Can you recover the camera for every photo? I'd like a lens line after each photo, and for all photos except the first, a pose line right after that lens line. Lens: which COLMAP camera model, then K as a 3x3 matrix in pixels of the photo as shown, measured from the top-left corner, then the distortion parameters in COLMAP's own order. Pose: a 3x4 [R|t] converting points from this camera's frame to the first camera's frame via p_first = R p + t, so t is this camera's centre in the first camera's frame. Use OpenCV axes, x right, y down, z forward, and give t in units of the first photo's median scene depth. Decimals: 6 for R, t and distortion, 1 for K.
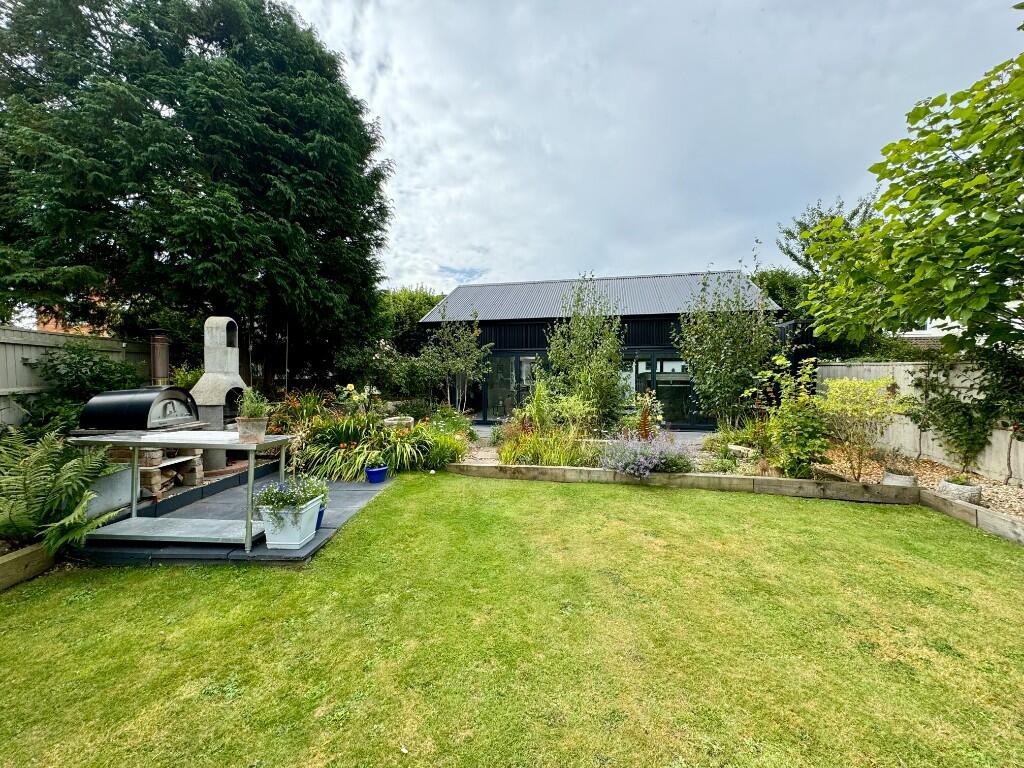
lens RADIAL K [[412.1, 0, 512.0], [0, 412.1, 384.0], [0, 0, 1]] dist [0.000879, 0.000041]
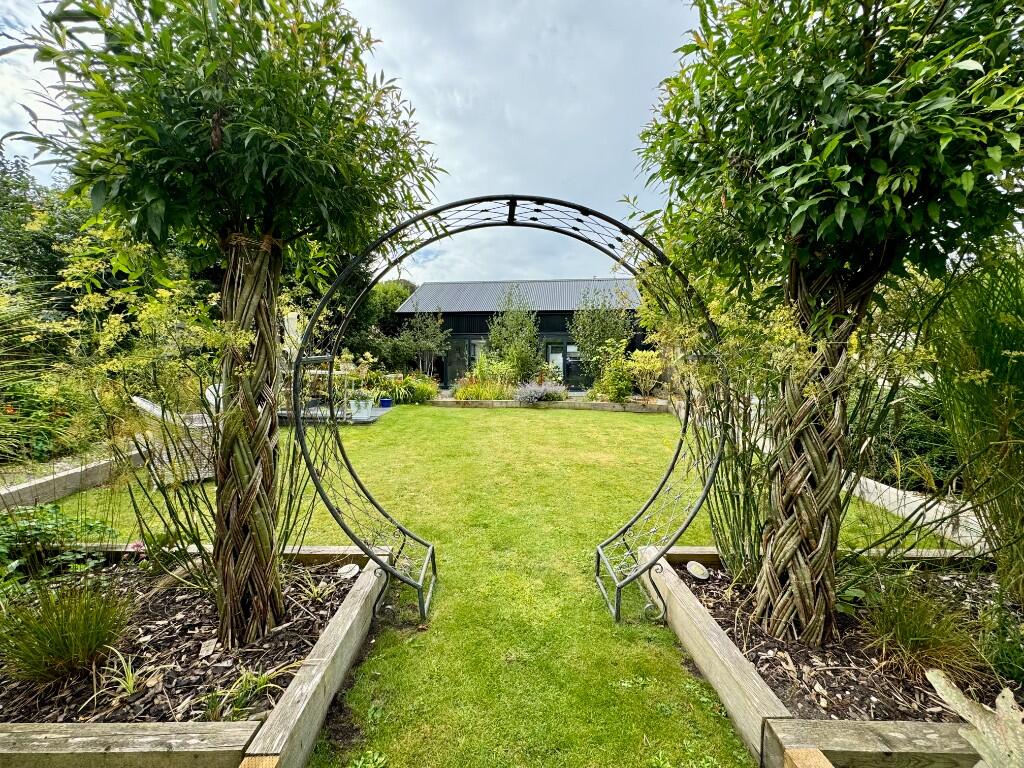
lens RADIAL K [[412.1, 0, 512.0], [0, 412.1, 384.0], [0, 0, 1]] dist [0.000879, 0.000041]
pose [[0.994911, -0.001370, 0.100752, 0.020672], [-0.002239, 0.999360, 0.035704, 0.047201], [-0.100737, -0.035748, 0.994271, -0.525718]]
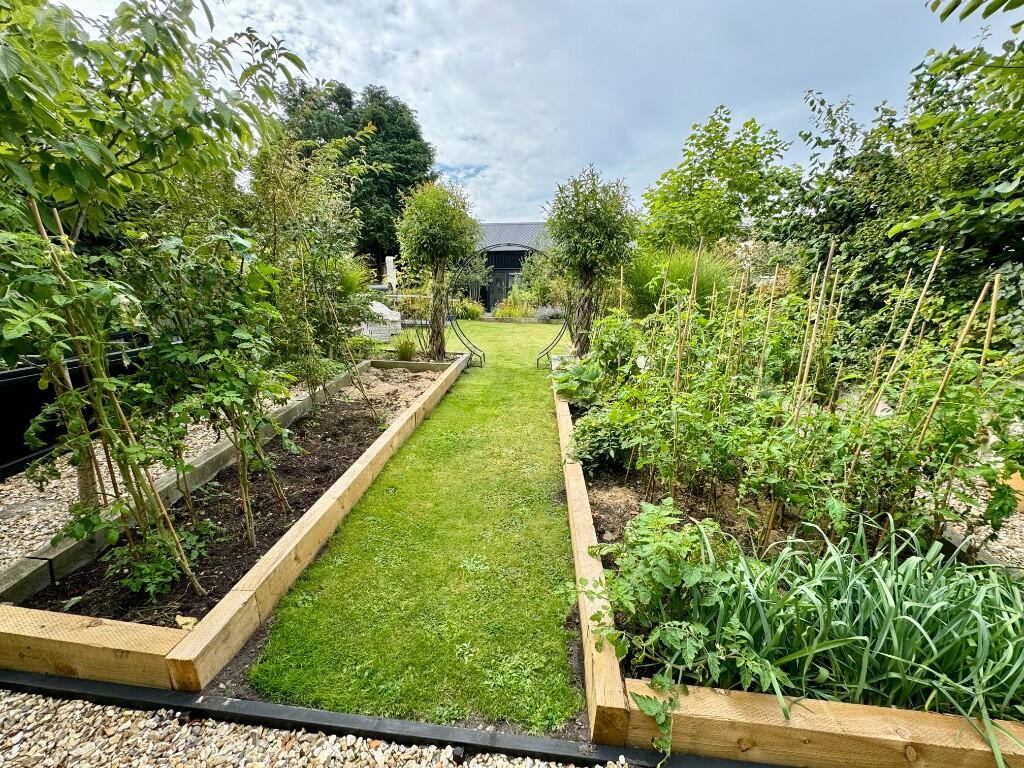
lens RADIAL K [[412.1, 0, 512.0], [0, 412.1, 384.0], [0, 0, 1]] dist [0.000879, 0.000041]
pose [[0.999859, 0.016773, 0.001096, 0.053469], [-0.016646, 0.978949, 0.203424, 0.056110], [0.002339, -0.203413, 0.979090, -1.124189]]
